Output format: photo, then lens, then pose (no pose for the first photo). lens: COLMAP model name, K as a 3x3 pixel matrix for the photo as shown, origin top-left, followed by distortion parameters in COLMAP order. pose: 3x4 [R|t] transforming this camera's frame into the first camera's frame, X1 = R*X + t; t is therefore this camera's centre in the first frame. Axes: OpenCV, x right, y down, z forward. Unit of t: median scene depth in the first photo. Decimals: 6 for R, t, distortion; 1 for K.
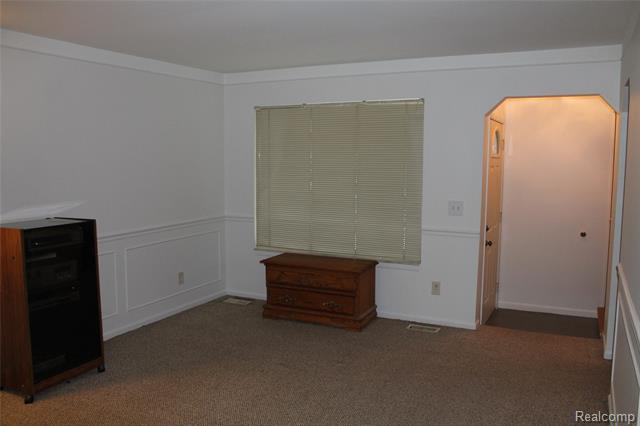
lens RADIAL K [[535.2, 0, 325.4], [0, 535.2, 215.5], [0, 0, 1]] dist [-0.160861, 0.140363]
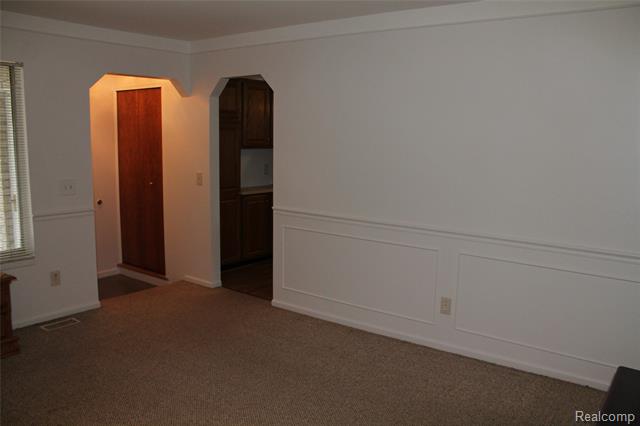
lens RADIAL K [[535.2, 0, 325.4], [0, 535.2, 215.5], [0, 0, 1]] dist [-0.160861, 0.140363]
pose [[0.186067, -0.144932, 0.971789, -0.579055], [0.102419, 0.986534, 0.127521, -0.035795], [-0.977184, 0.075802, 0.198405, 0.382793]]
